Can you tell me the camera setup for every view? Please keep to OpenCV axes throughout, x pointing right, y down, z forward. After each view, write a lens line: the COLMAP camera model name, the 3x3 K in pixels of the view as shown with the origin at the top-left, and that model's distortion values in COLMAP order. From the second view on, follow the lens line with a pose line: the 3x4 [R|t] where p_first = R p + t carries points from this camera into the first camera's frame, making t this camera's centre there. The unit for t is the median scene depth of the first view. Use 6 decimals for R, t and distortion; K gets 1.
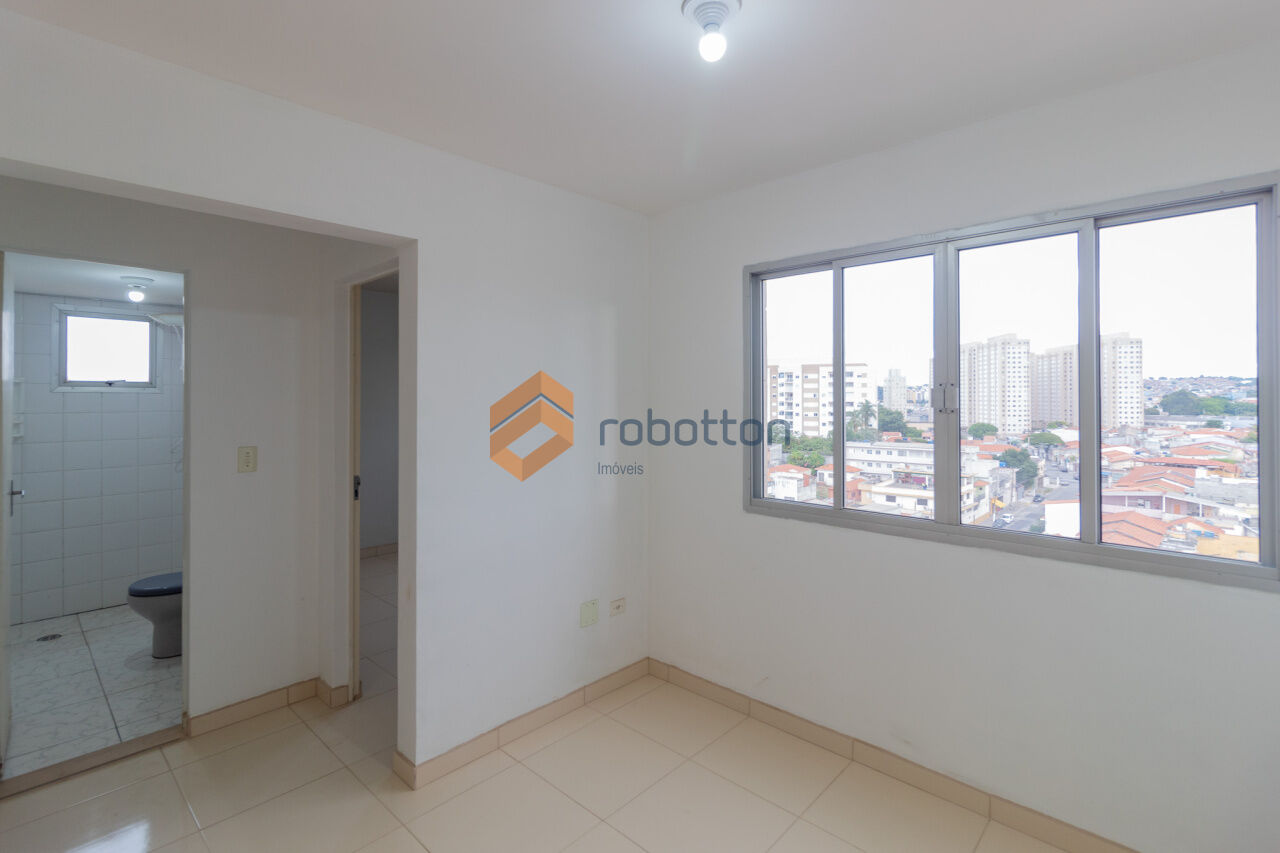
lens RADIAL K [[595.0, 0, 631.3], [0, 595.0, 399.9], [0, 0, 1]] dist [0.000193, -0.000561]
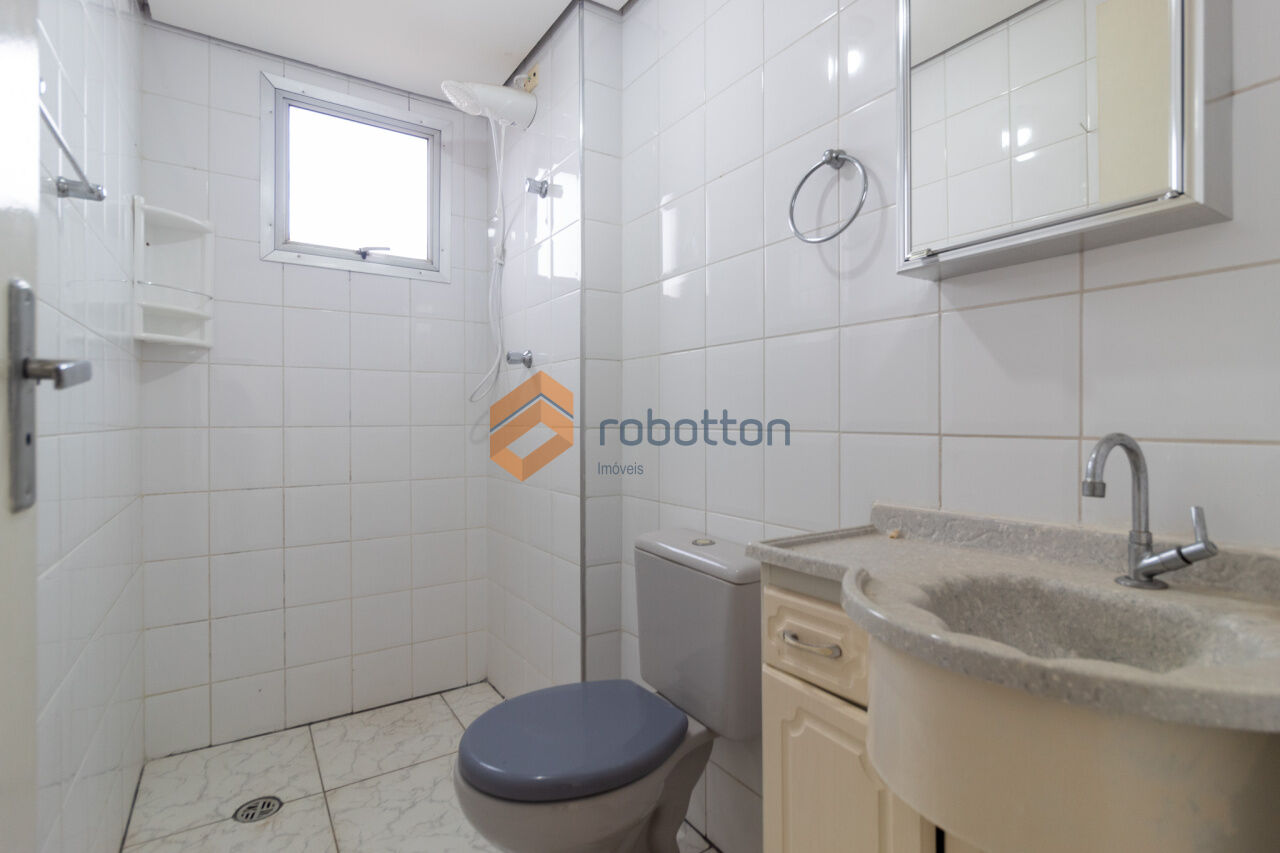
lens RADIAL K [[595.0, 0, 639.9], [0, 595.0, 423.9], [0, 0, 1]] dist [0.000193, -0.000561]
pose [[0.974697, -0.000907, -0.223529, -0.568720], [0.002504, 0.999973, 0.006860, 0.113630], [0.223517, -0.007246, 0.974673, 0.597144]]
